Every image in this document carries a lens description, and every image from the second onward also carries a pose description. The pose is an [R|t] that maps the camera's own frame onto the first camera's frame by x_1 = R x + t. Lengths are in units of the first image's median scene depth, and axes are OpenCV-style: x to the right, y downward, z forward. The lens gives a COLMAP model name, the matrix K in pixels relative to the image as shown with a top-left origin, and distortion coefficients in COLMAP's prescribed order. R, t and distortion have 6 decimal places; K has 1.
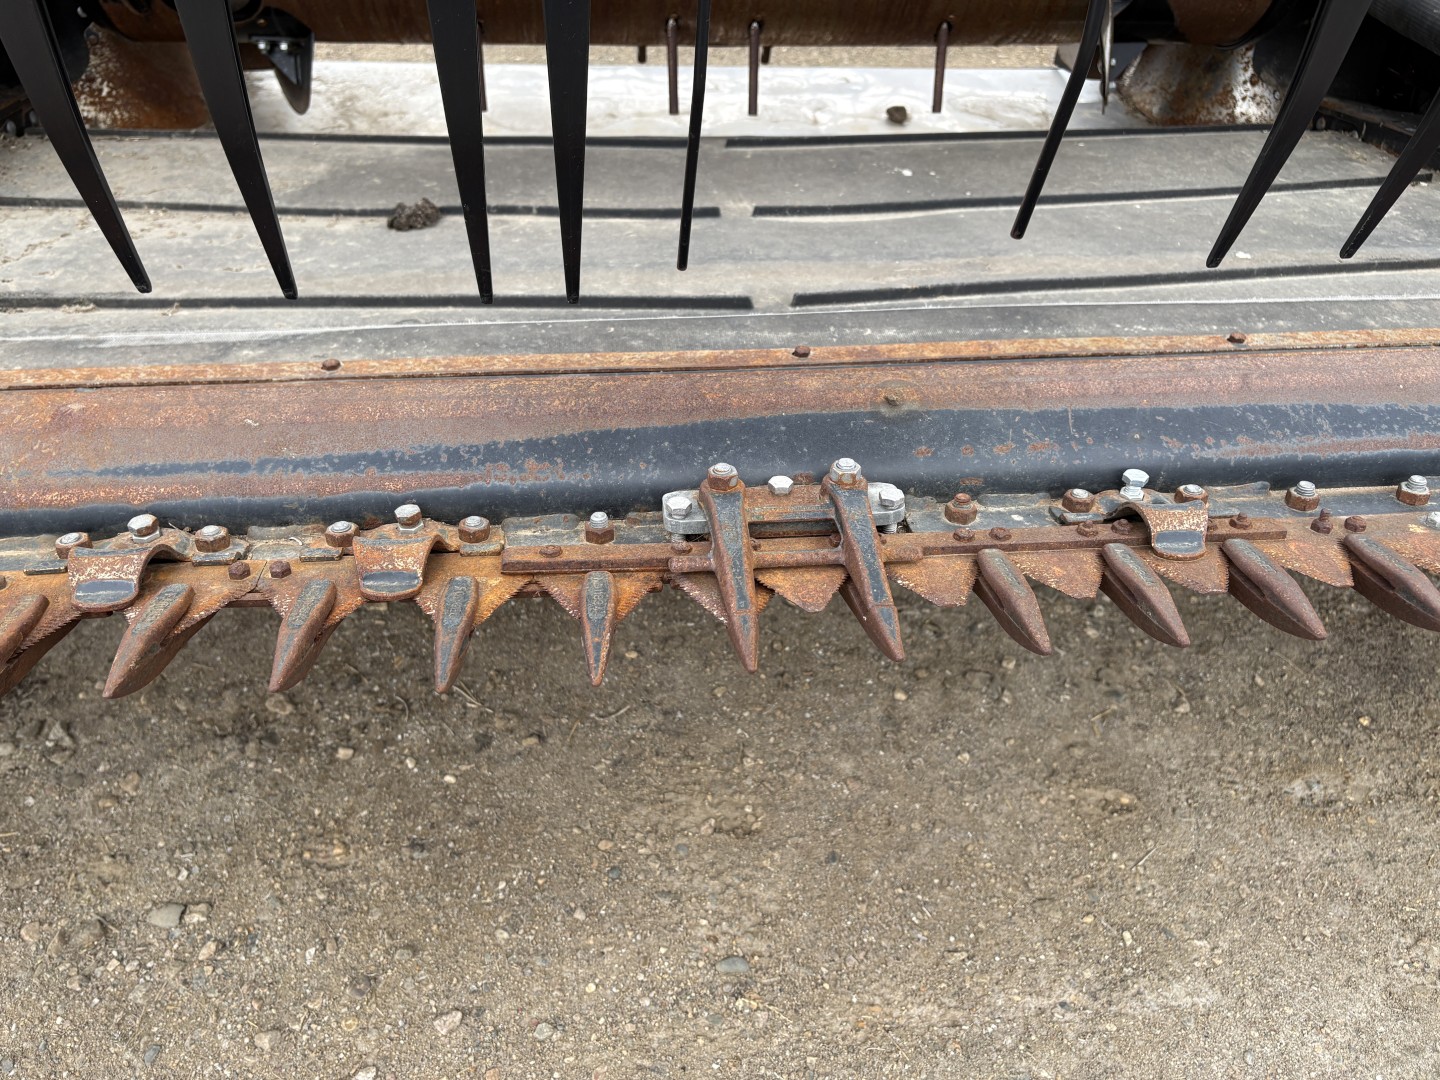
lens RADIAL K [[1085.1, 0, 721.3], [0, 1085.1, 527.5], [0, 0, 1]] dist [0.044699, -0.052302]
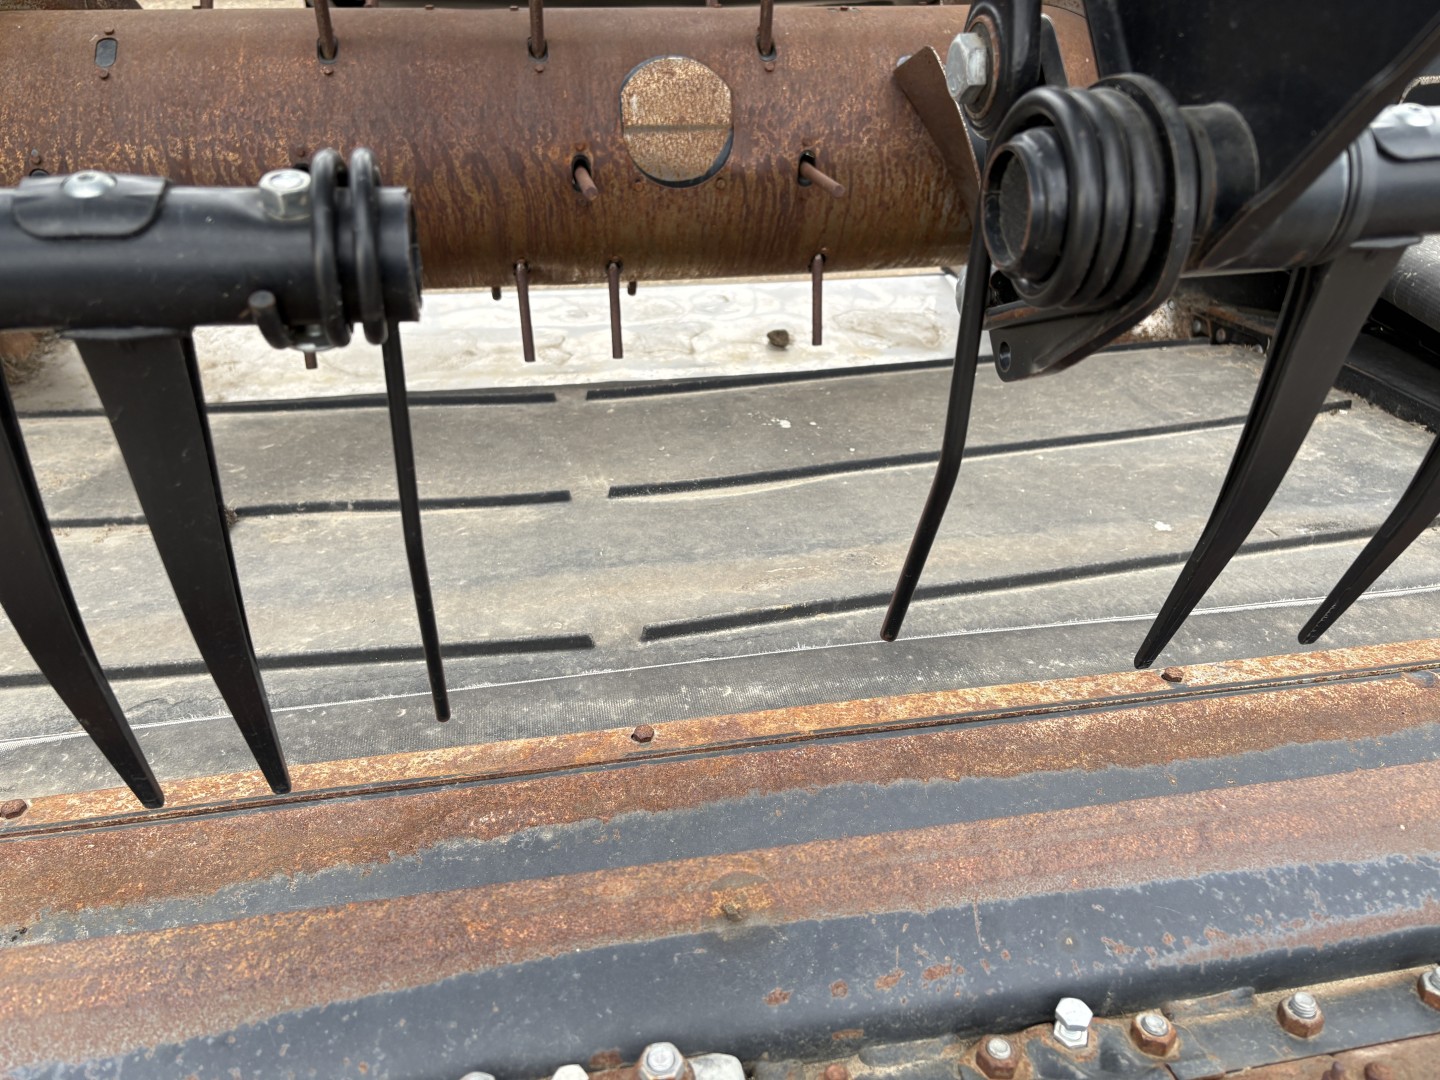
lens RADIAL K [[1085.1, 0, 714.6], [0, 1085.1, 548.6], [0, 0, 1]] dist [0.044699, -0.052302]
pose [[0.996919, -0.053773, 0.057100, 0.086040], [0.059683, 0.992421, -0.107420, -0.202583], [-0.050891, 0.110497, 0.992573, 0.190742]]
